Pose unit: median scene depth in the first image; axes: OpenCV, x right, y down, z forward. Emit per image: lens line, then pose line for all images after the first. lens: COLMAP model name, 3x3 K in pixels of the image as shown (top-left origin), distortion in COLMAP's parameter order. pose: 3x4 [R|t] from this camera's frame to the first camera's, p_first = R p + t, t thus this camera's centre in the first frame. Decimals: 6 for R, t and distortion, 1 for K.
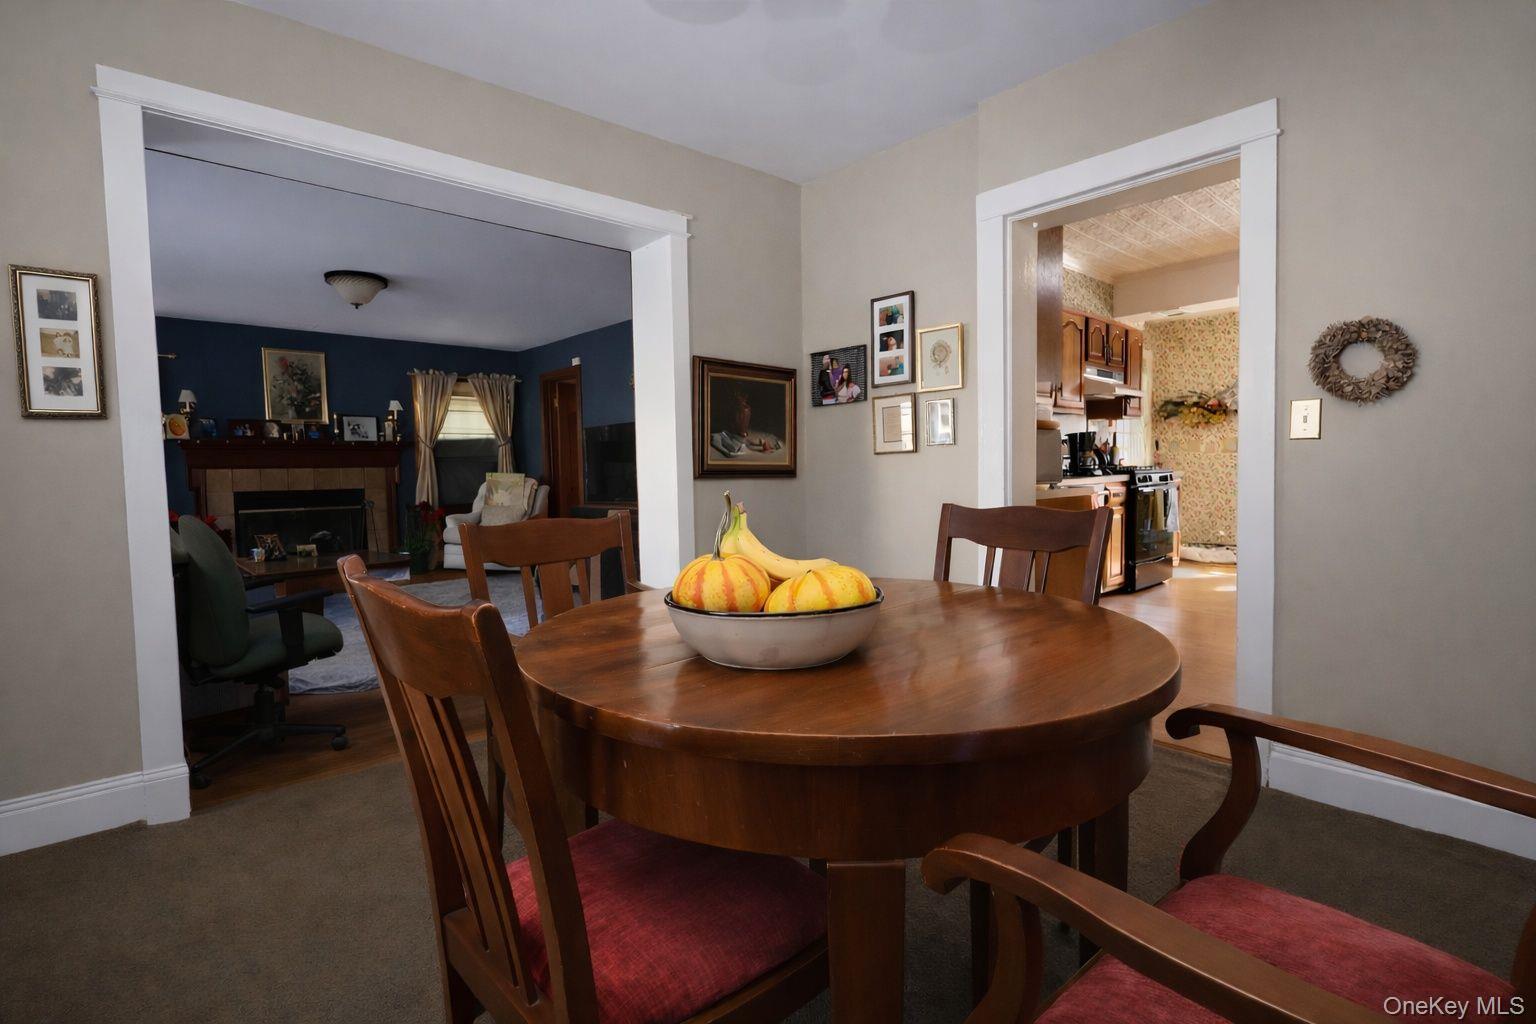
lens RADIAL K [[715.8, 0, 790.6], [0, 715.8, 516.8], [0, 0, 1]] dist [-0.000153, -0.000074]
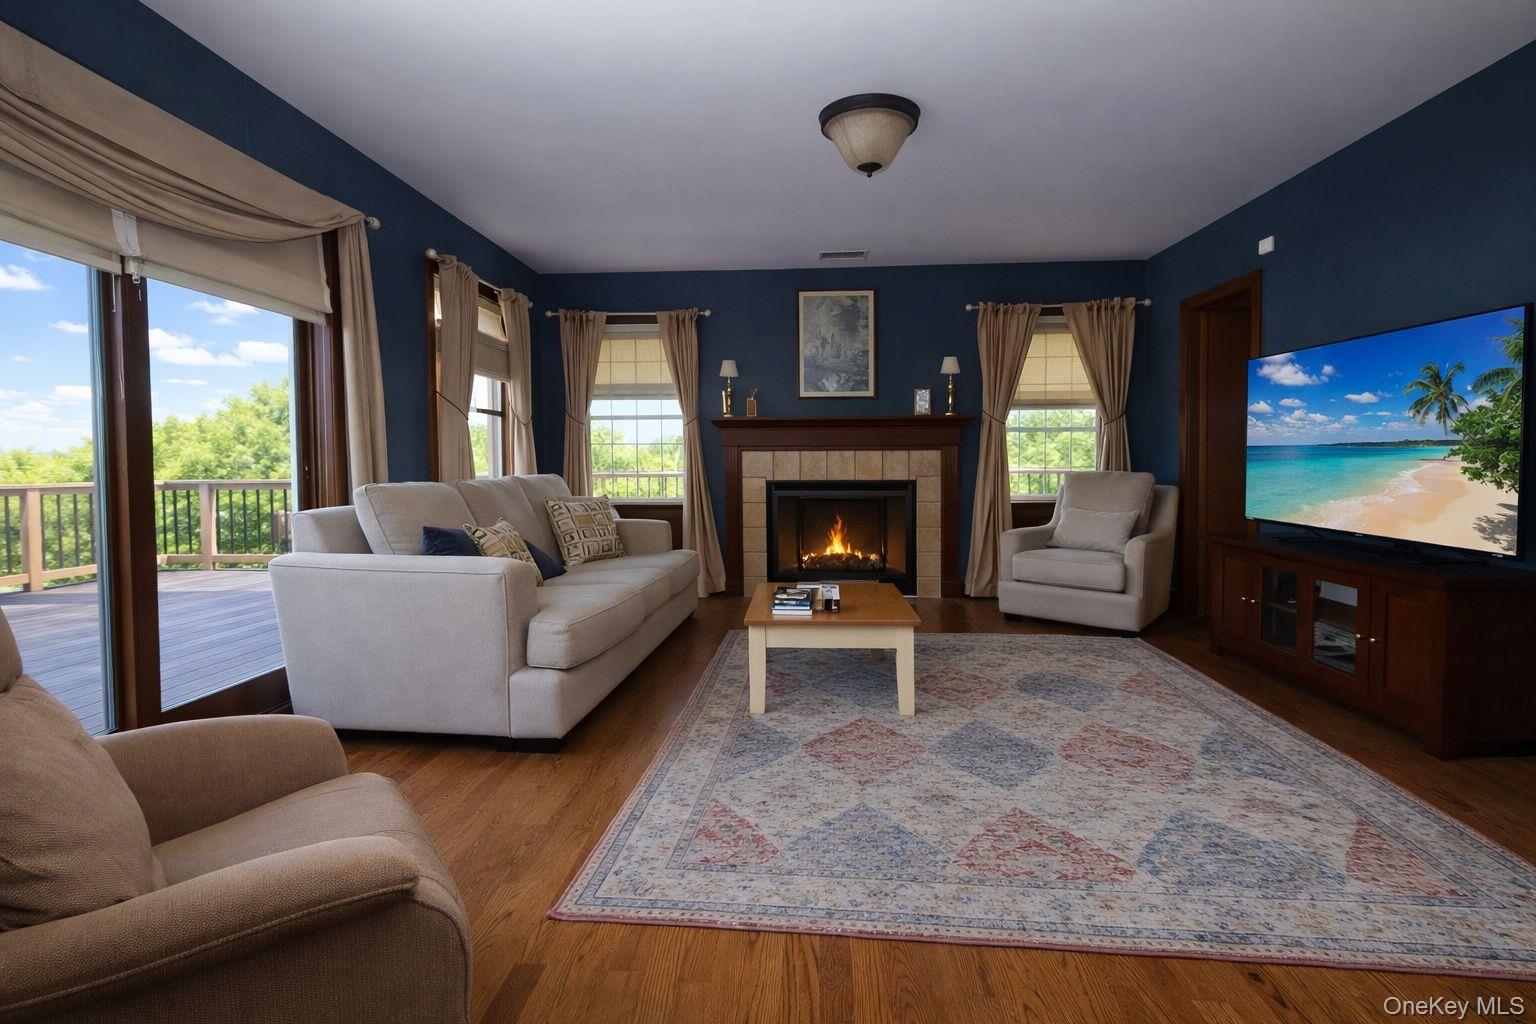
lens RADIAL K [[715.8, 0, 790.6], [0, 715.8, 516.8], [0, 0, 1]] dist [-0.000153, -0.000074]
pose [[0.708574, 0.074794, -0.701662, -0.164400], [-0.059746, 0.997155, 0.045958, -0.030134], [0.703103, 0.009357, 0.711026, 0.398076]]
